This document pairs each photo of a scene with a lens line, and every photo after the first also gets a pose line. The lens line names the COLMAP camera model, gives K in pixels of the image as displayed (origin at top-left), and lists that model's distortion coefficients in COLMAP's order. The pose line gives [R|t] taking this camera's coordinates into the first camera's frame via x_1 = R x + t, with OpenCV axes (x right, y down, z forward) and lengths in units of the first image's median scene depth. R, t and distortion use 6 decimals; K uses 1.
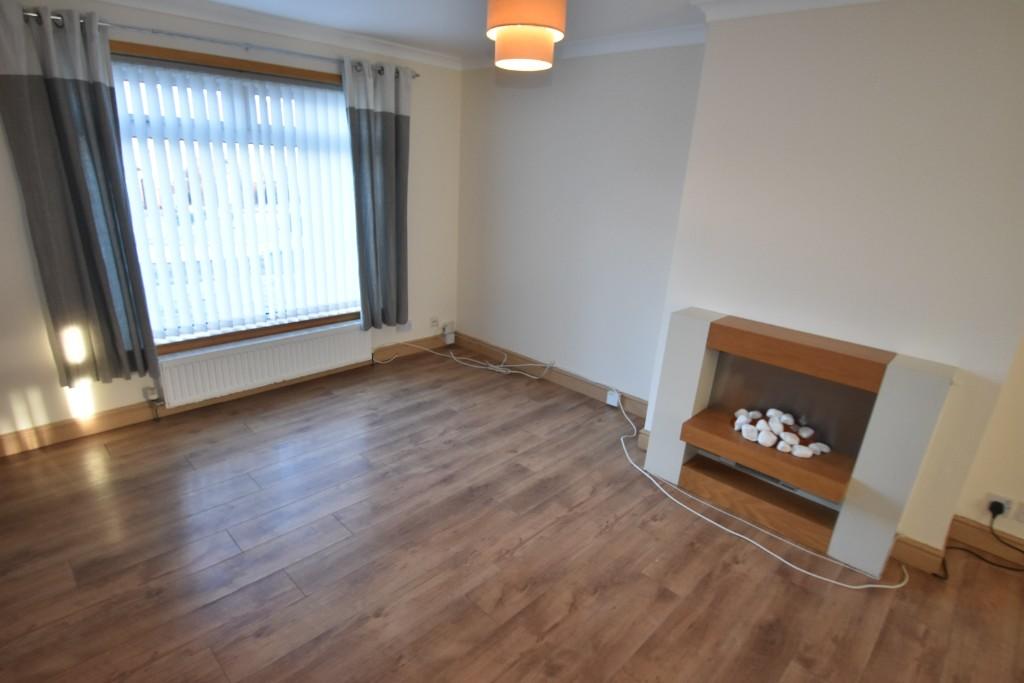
lens RADIAL K [[533.7, 0, 487.8], [0, 533.7, 346.5], [0, 0, 1]] dist [-0.003212, -0.019044]
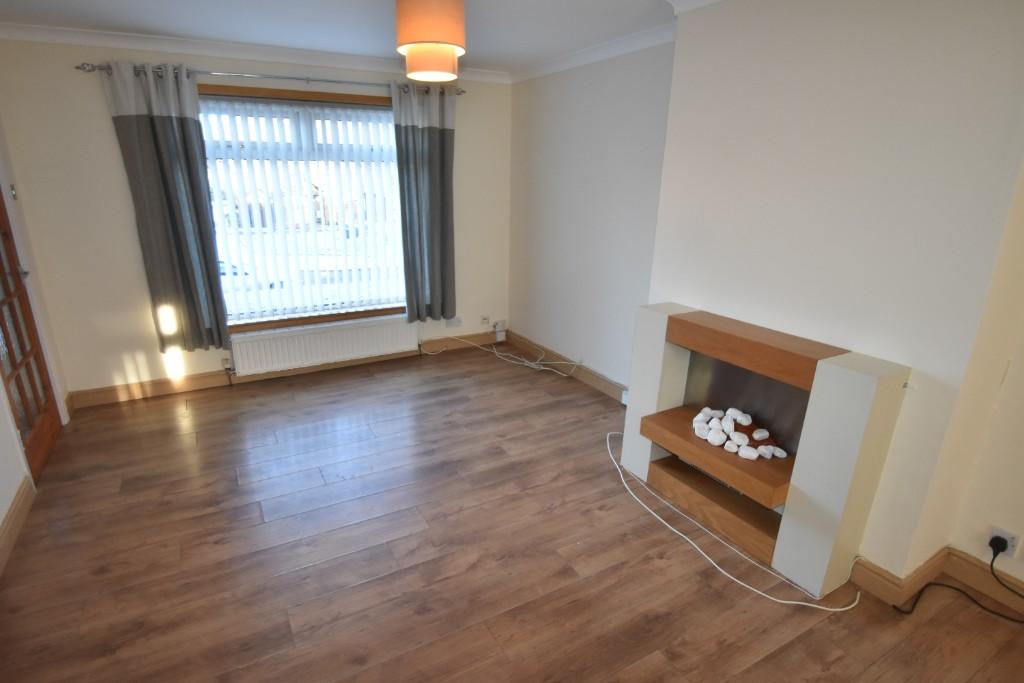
lens RADIAL K [[533.7, 0, 487.8], [0, 533.7, 346.5], [0, 0, 1]] dist [-0.003212, -0.019044]
pose [[0.960072, 0.047008, -0.275776, 0.329694], [-0.053579, 0.998430, -0.016339, 0.040779], [0.274575, 0.030463, 0.961083, -0.033448]]
